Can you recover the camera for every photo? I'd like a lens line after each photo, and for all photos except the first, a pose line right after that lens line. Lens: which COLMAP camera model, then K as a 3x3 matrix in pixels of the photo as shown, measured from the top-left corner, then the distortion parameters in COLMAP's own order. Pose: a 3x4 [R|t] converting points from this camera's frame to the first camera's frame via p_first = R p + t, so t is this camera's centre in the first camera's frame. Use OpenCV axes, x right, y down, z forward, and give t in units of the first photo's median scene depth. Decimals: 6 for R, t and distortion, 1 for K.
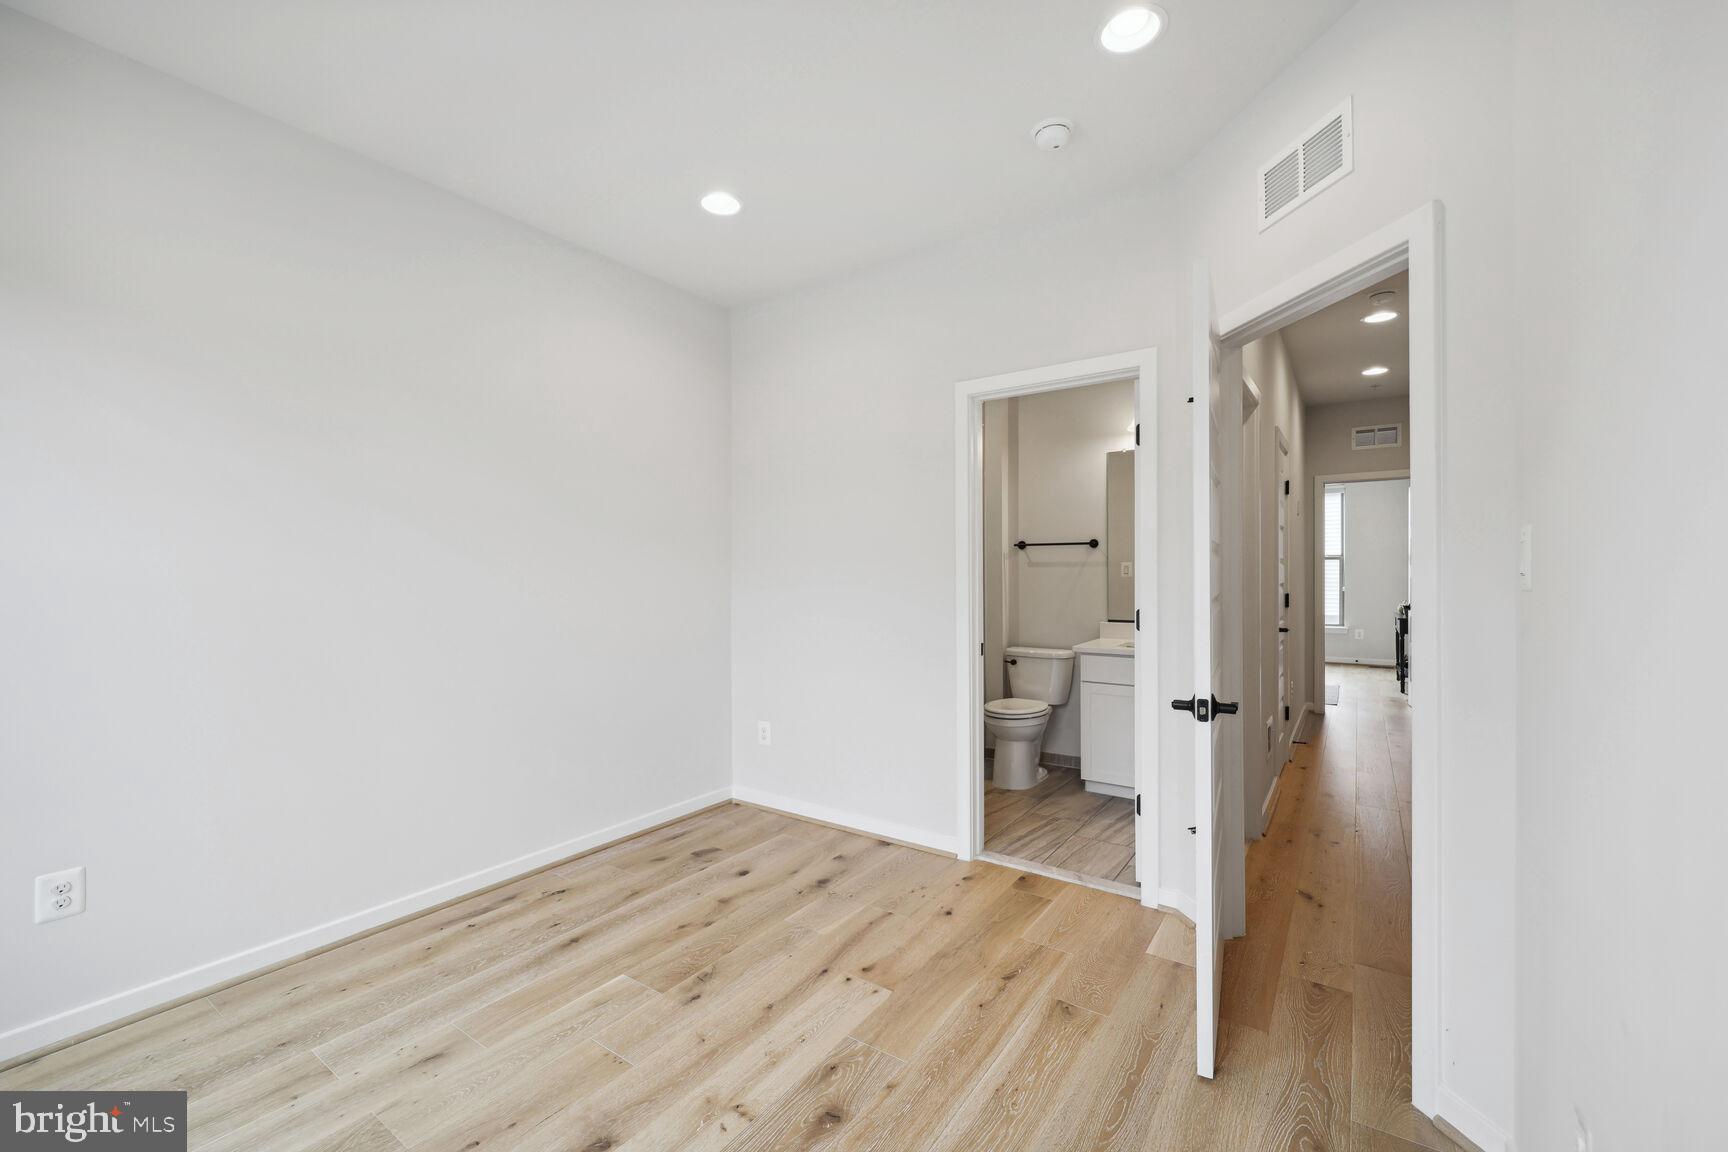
lens RADIAL K [[692.8, 0, 861.4], [0, 692.8, 585.2], [0, 0, 1]] dist [-0.013698, 0.000114]
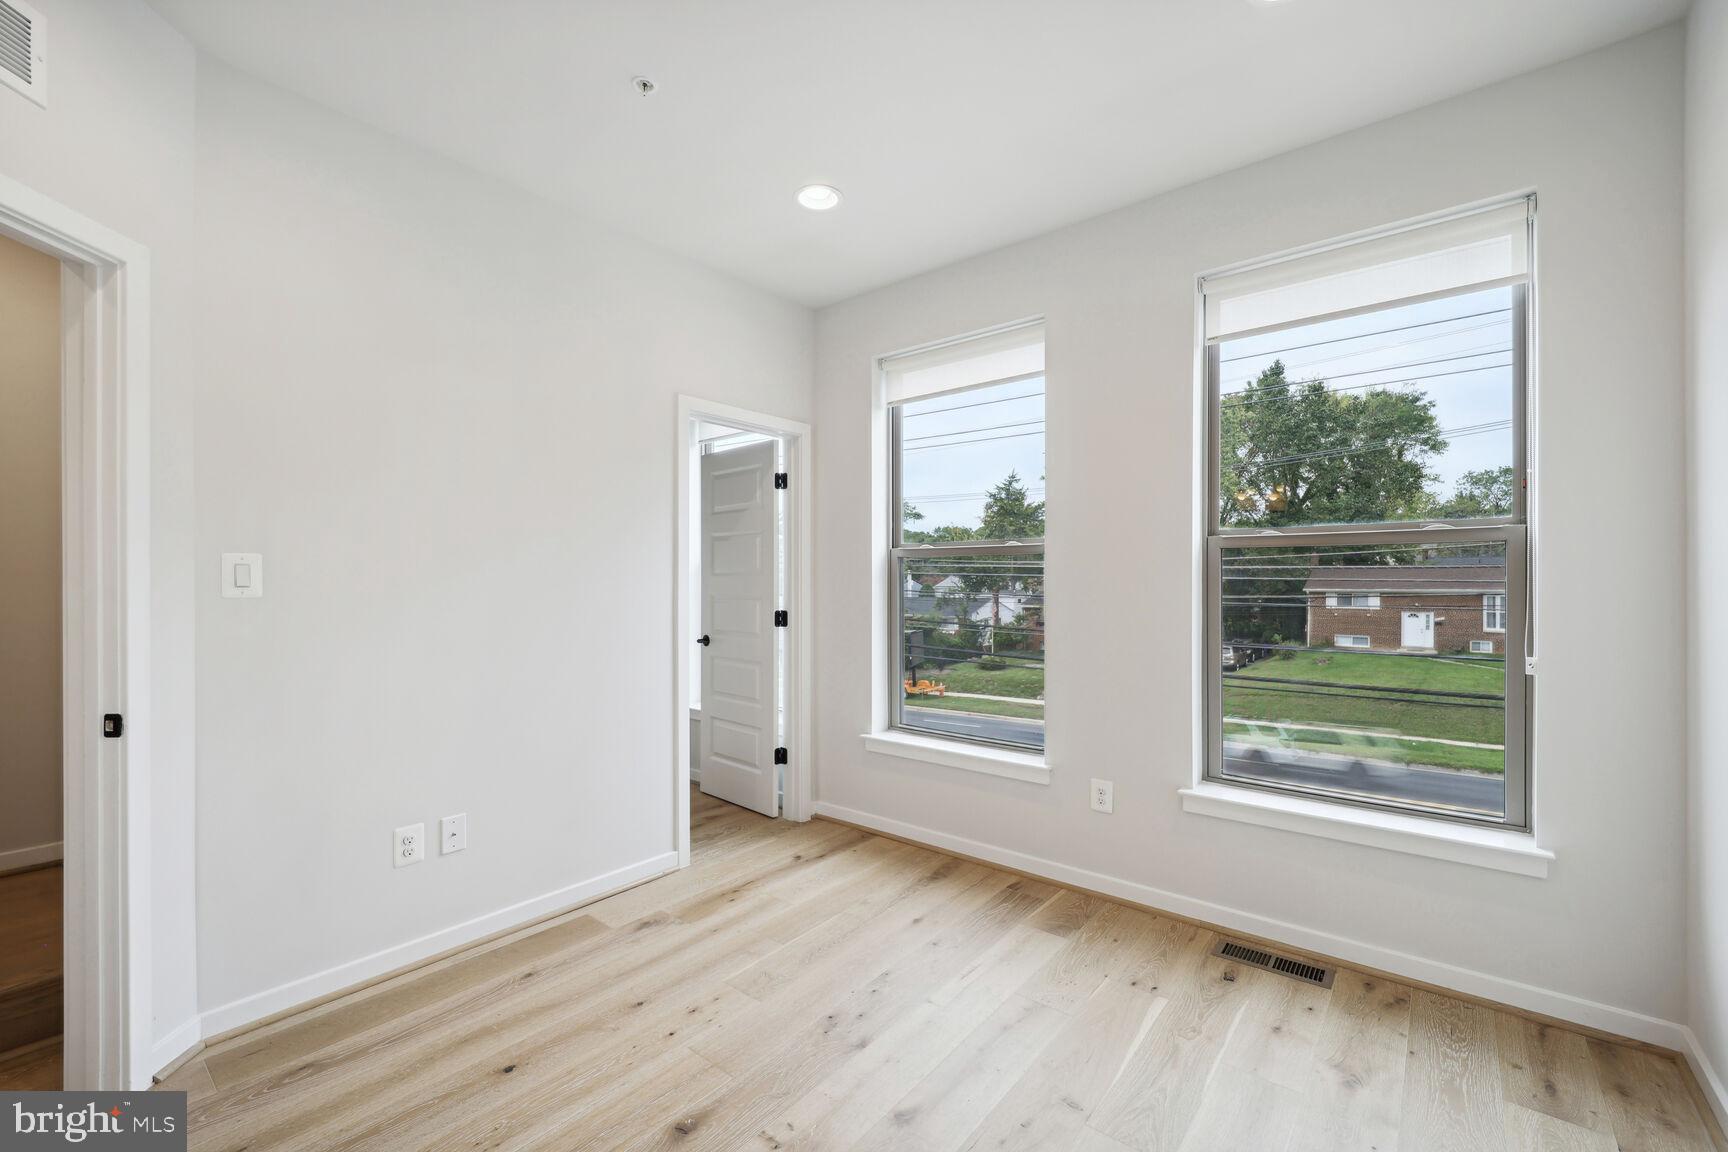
lens RADIAL K [[718.3, 0, 866.1], [0, 718.3, 581.5], [0, 0, 1]] dist [0.000130, -0.000492]
pose [[-0.997774, 0.006654, 0.066351, -0.277944], [0.007458, 0.999902, 0.011886, -0.020730], [-0.066266, 0.012354, -0.997726, 1.459524]]
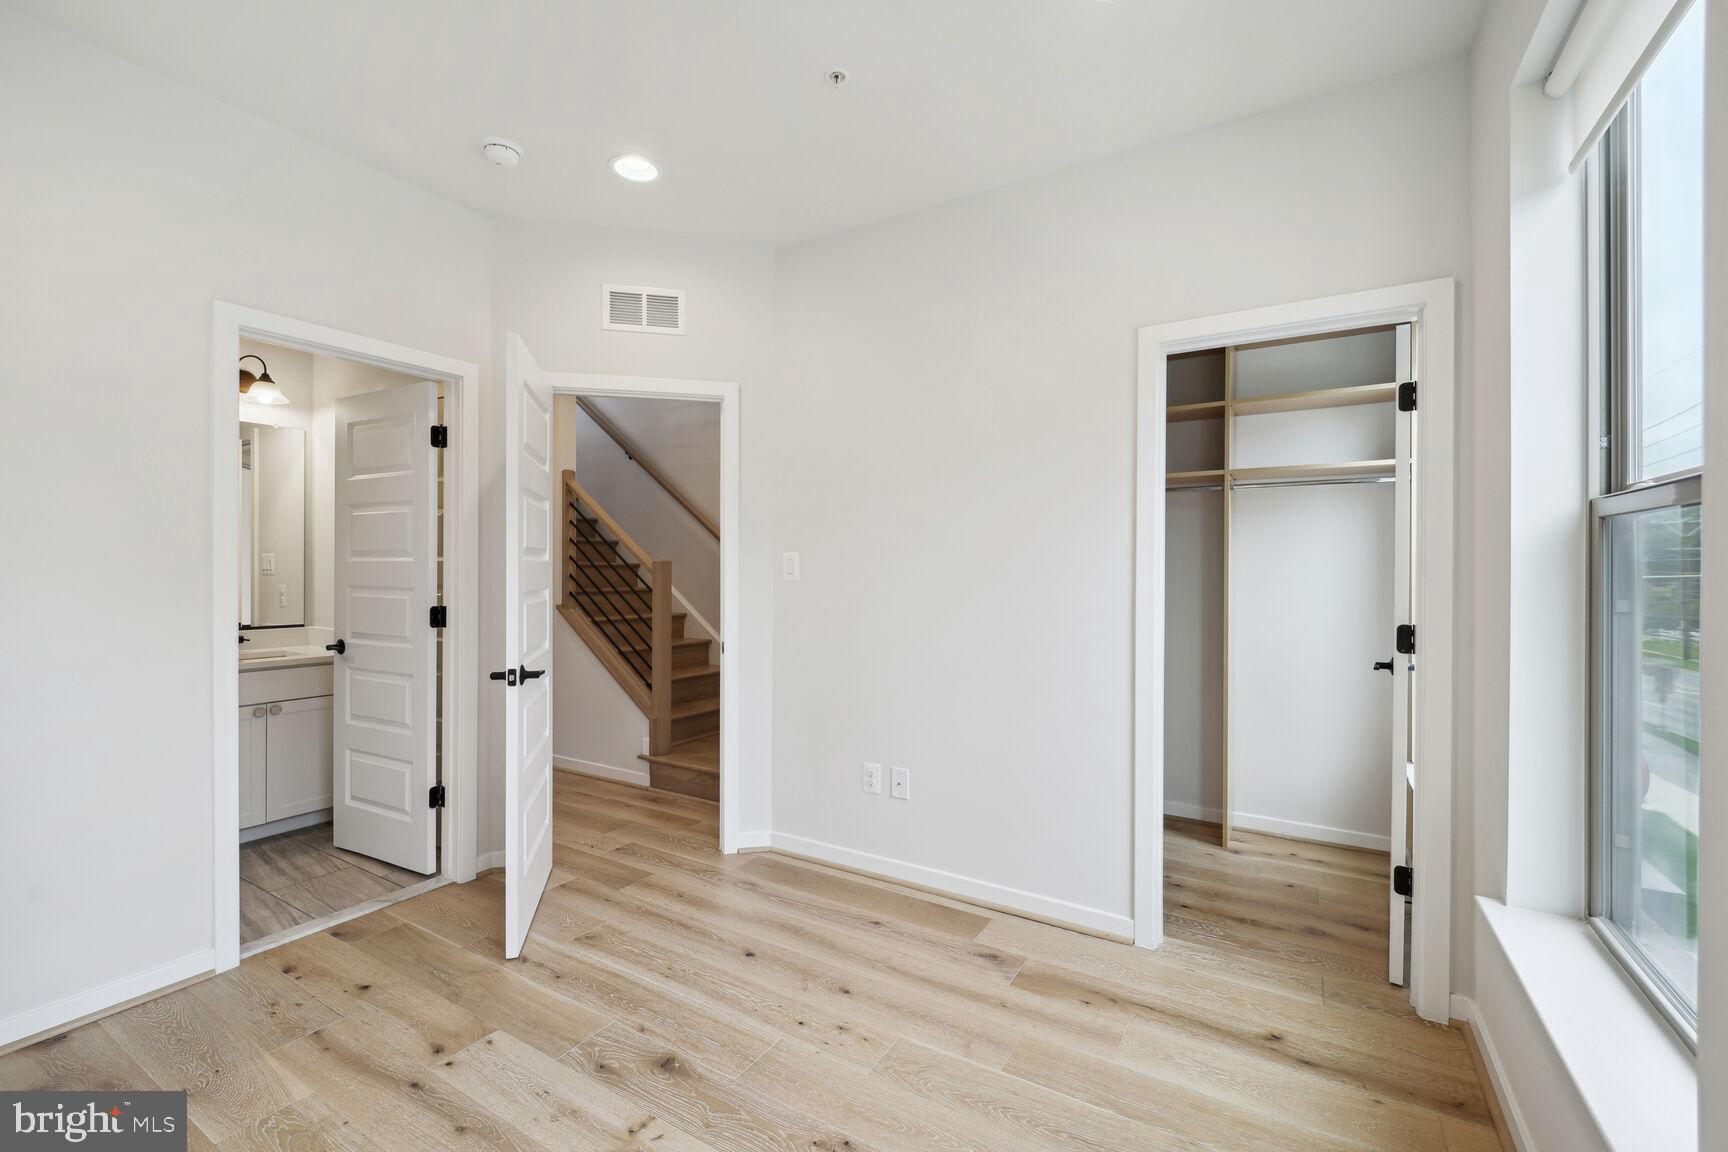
lens RADIAL K [[726.4, 0, 865.5], [0, 726.4, 575.4], [0, 0, 1]] dist [-0.002856, -0.001075]
pose [[-0.072426, -0.003048, 0.997369, -0.894094], [0.006302, 0.999974, 0.003513, -0.010250], [-0.997354, 0.006540, -0.072405, 0.552156]]
